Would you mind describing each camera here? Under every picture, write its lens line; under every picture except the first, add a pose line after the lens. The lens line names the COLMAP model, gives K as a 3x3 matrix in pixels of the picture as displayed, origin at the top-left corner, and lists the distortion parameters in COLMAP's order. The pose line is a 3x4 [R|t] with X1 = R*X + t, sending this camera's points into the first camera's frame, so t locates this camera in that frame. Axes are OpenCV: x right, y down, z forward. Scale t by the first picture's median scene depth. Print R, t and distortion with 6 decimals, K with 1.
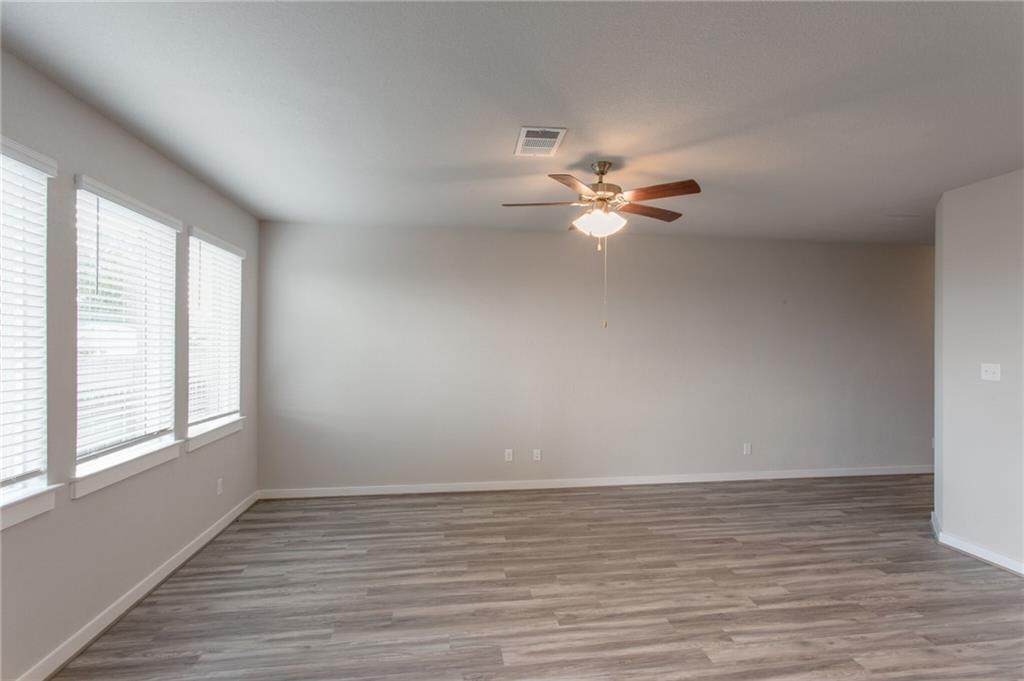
lens RADIAL K [[490.0, 0, 508.0], [0, 490.0, 342.2], [0, 0, 1]] dist [0.000847, 0.001906]
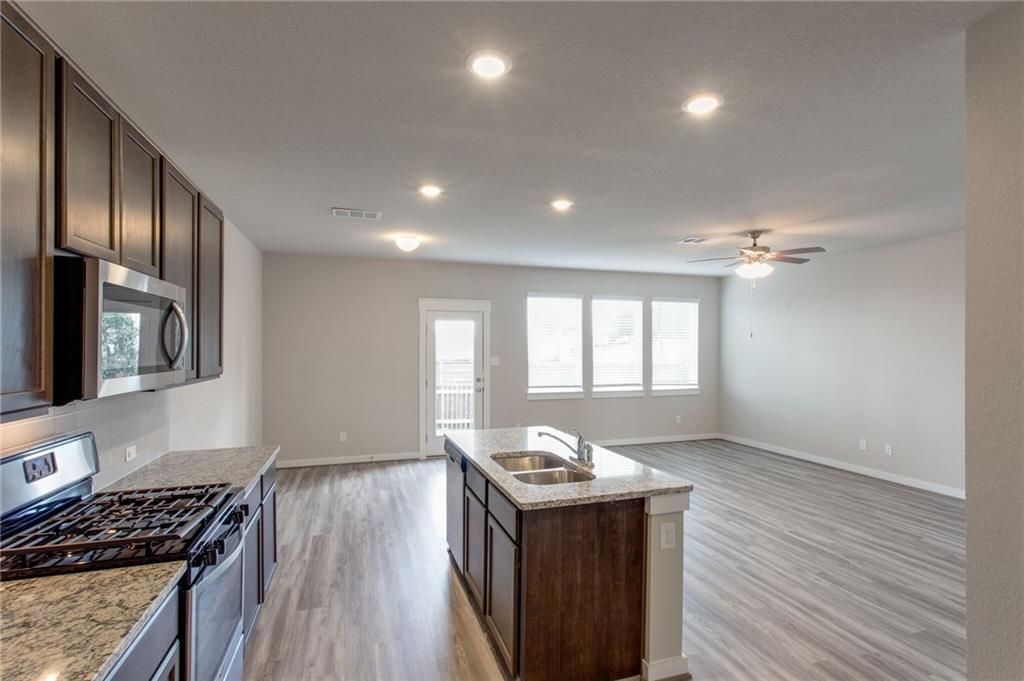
lens RADIAL K [[490.0, 0, 516.0], [0, 490.0, 346.1], [0, 0, 1]] dist [0.000847, 0.001906]
pose [[0.176594, -0.007348, -0.984256, 1.436194], [0.001221, 0.999973, -0.007246, 0.007068], [0.984283, 0.000078, 0.176598, -0.018963]]
